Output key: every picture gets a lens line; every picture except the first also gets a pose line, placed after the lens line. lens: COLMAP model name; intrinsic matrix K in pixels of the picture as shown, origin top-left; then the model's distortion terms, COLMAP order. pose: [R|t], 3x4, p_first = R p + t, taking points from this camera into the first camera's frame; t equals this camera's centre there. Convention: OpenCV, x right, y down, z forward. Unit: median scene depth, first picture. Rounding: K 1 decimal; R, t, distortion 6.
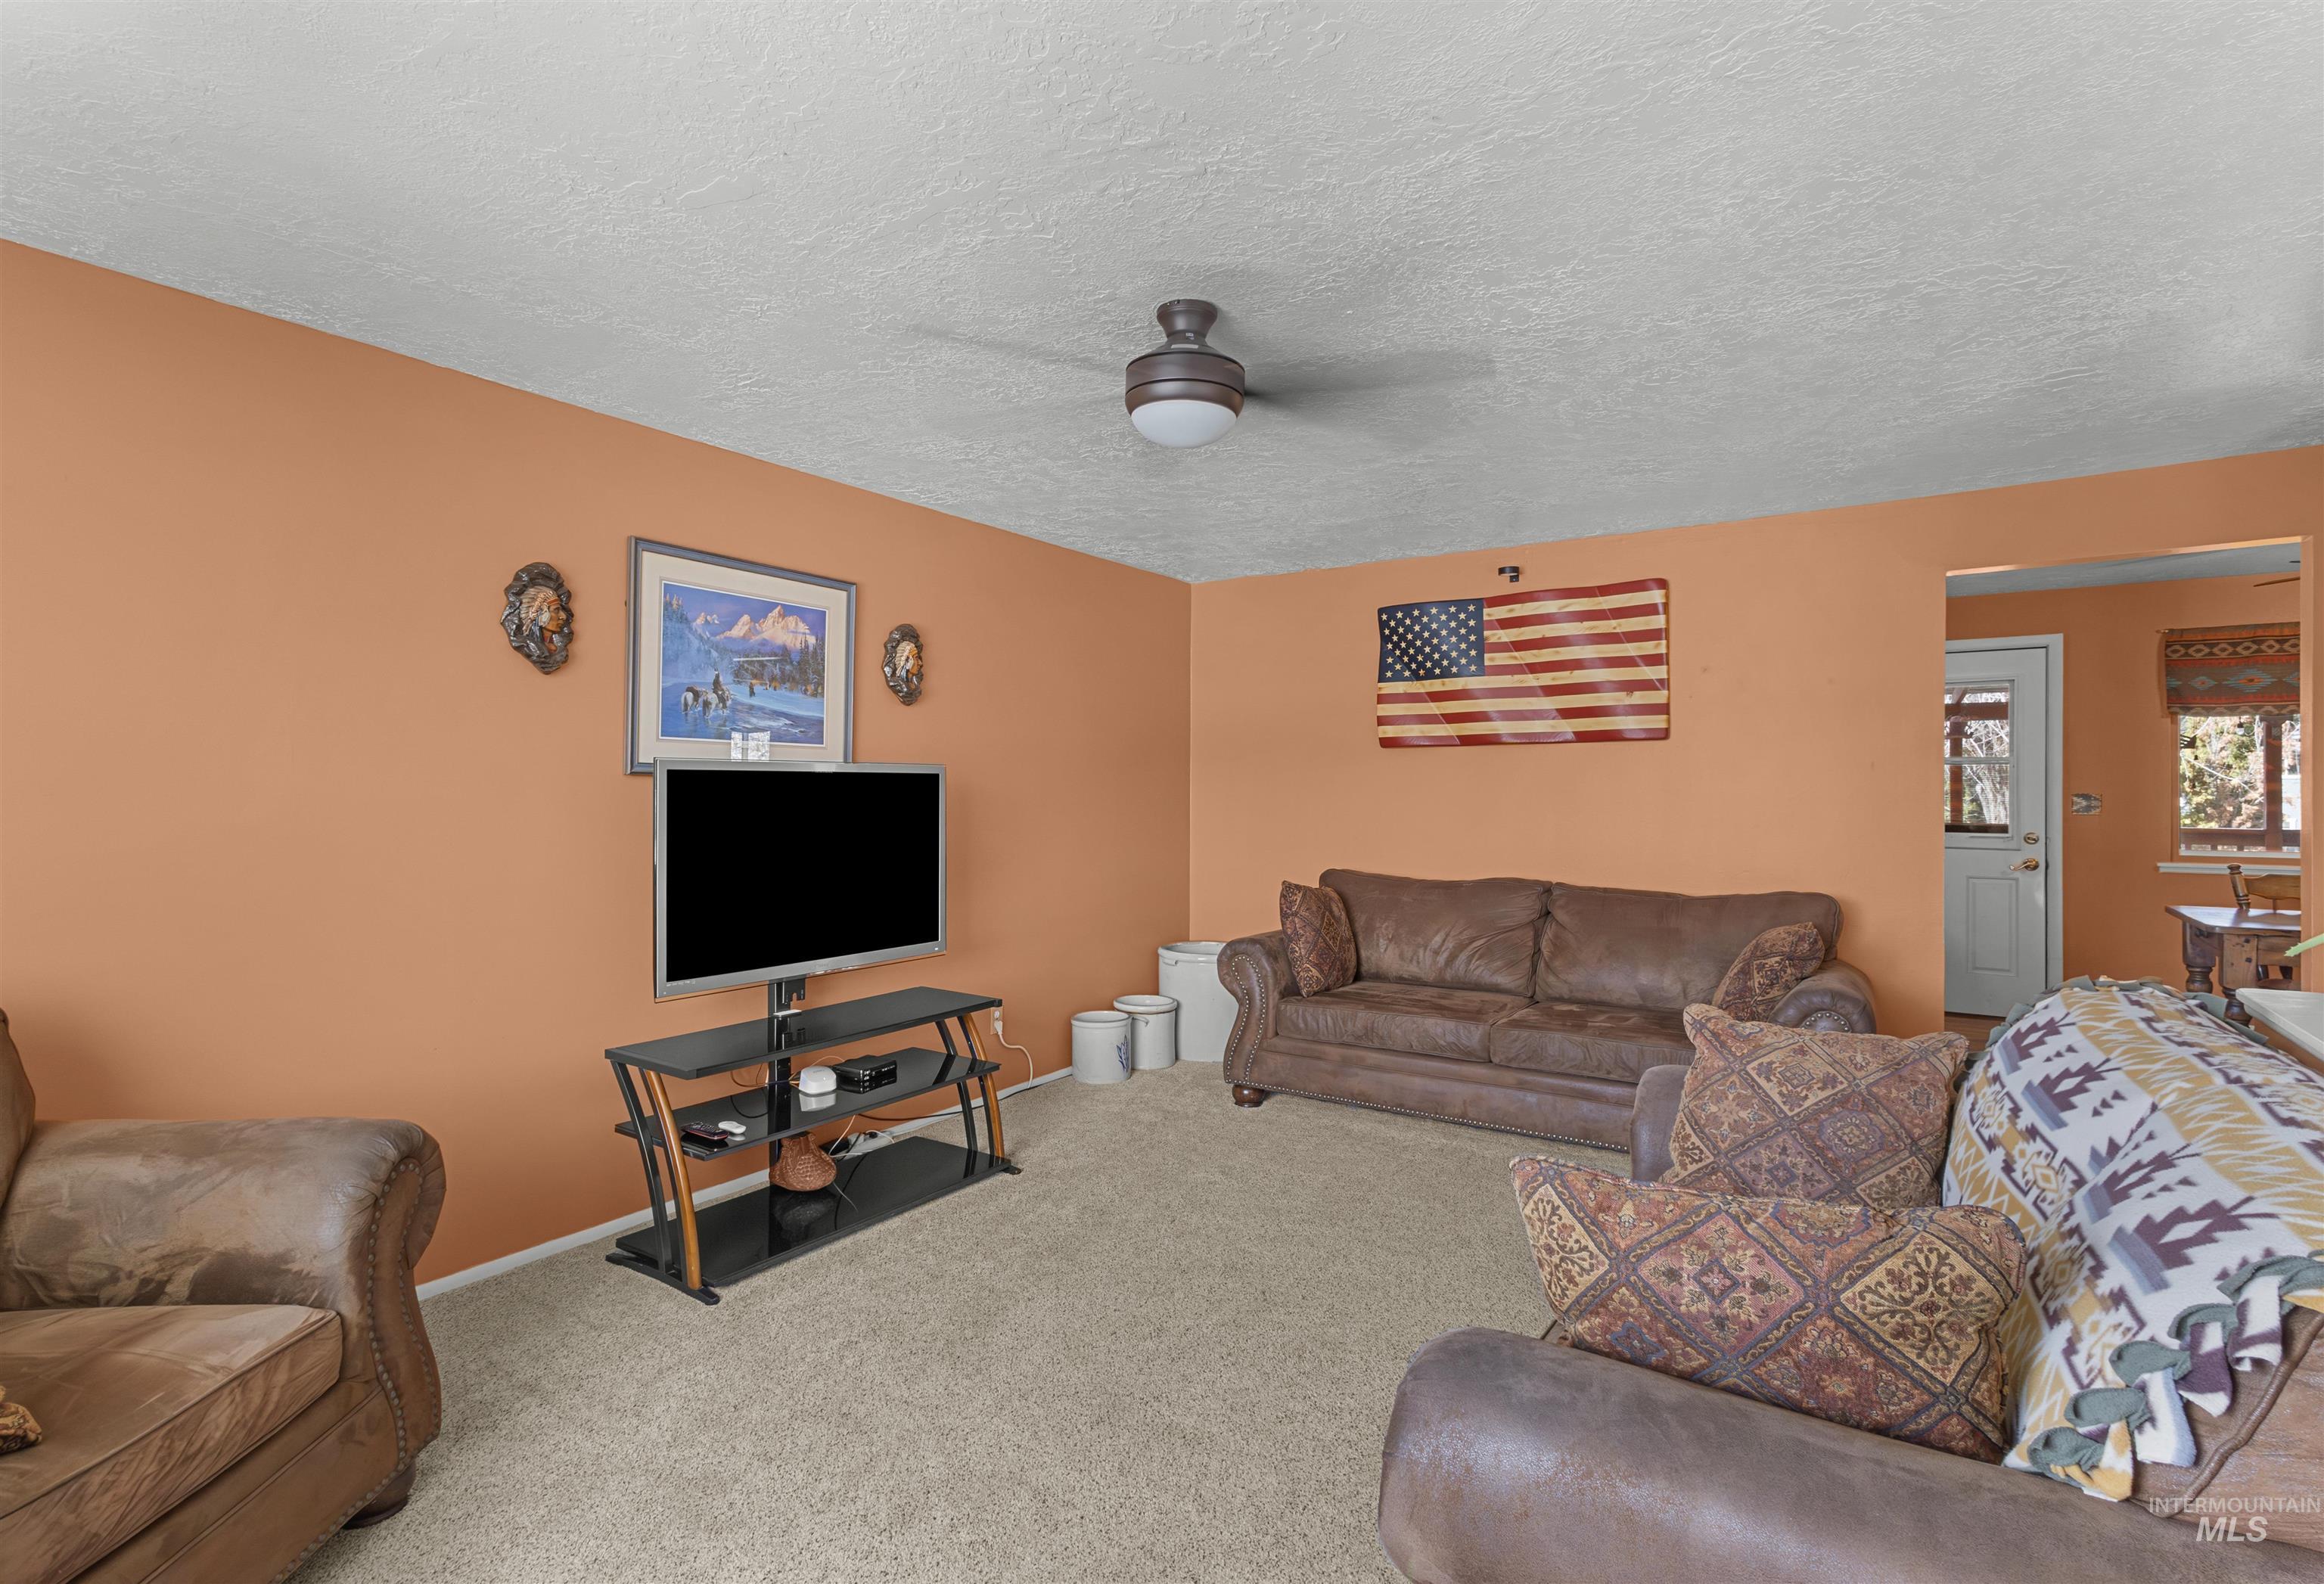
lens RADIAL K [[1118.1, 0, 1158.2], [0, 1118.1, 790.0], [0, 0, 1]] dist [0.000100, 0.000203]
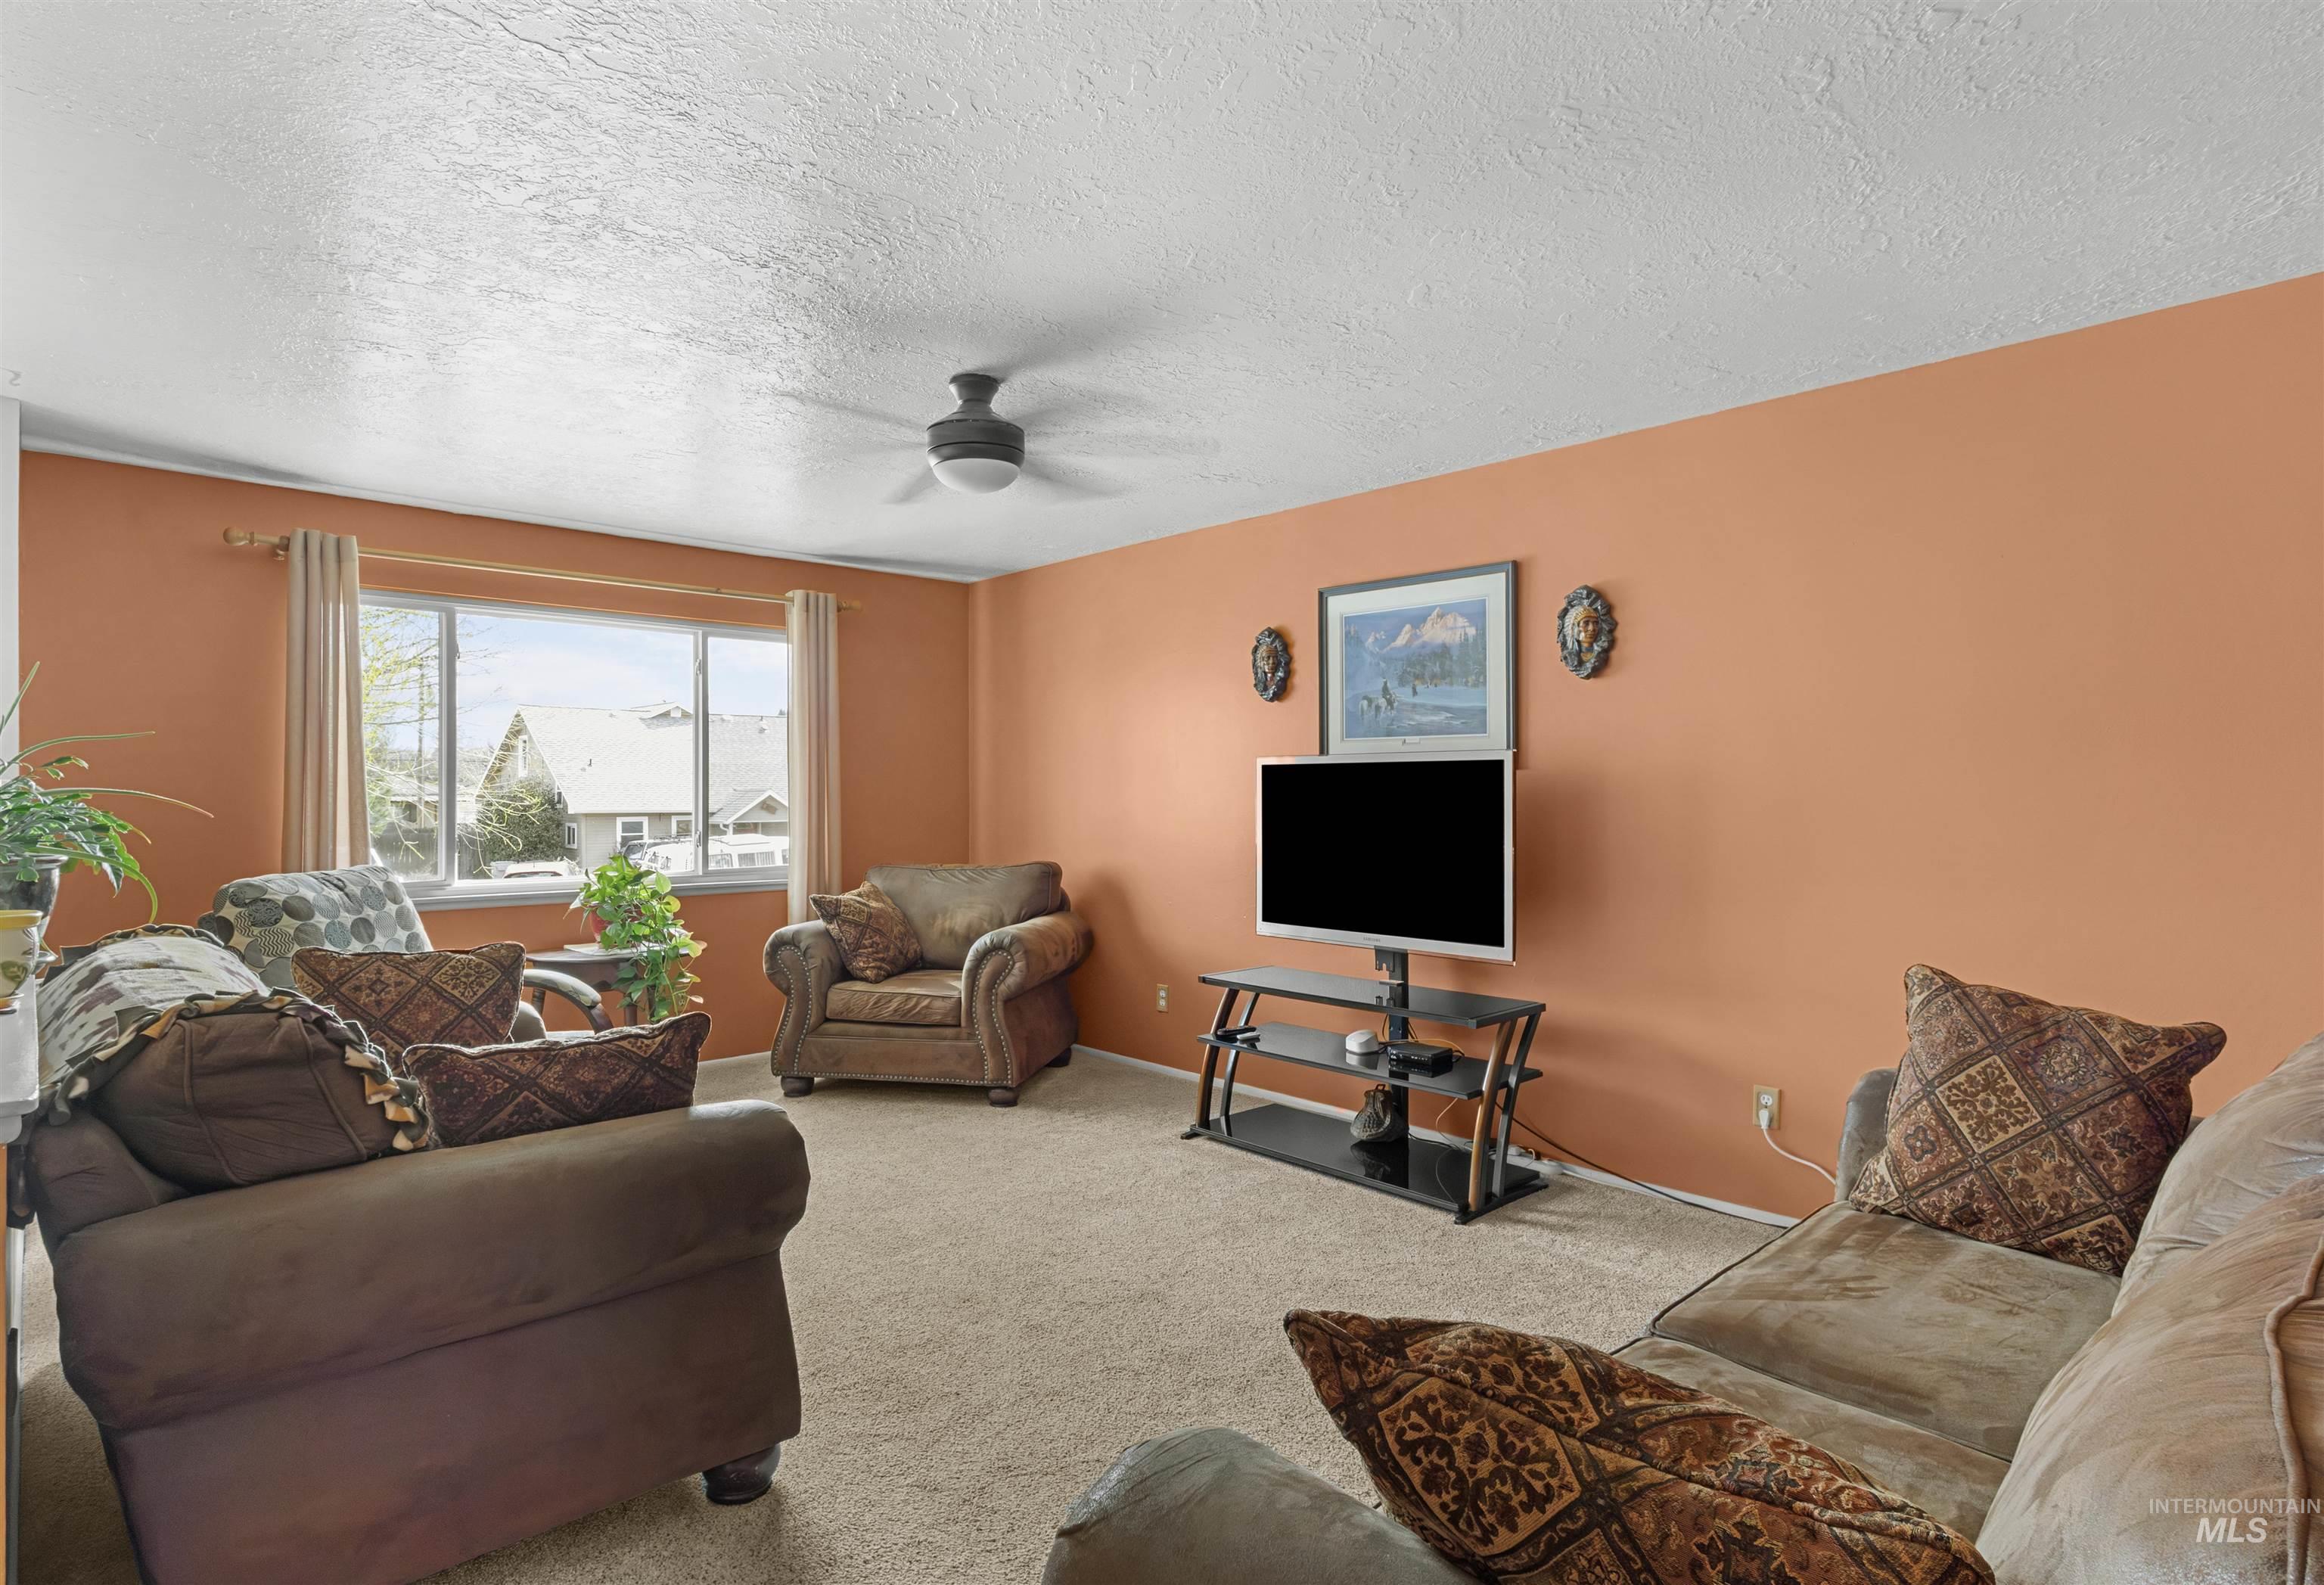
lens RADIAL K [[1208.1, 0, 1162.8], [0, 1208.1, 787.2], [0, 0, 1]] dist [0.004651, -0.004300]
pose [[-0.234434, -0.017657, -0.971972, 0.862425], [-0.013908, 0.999794, -0.014808, 0.028526], [0.972033, 0.010046, -0.234631, 1.037311]]
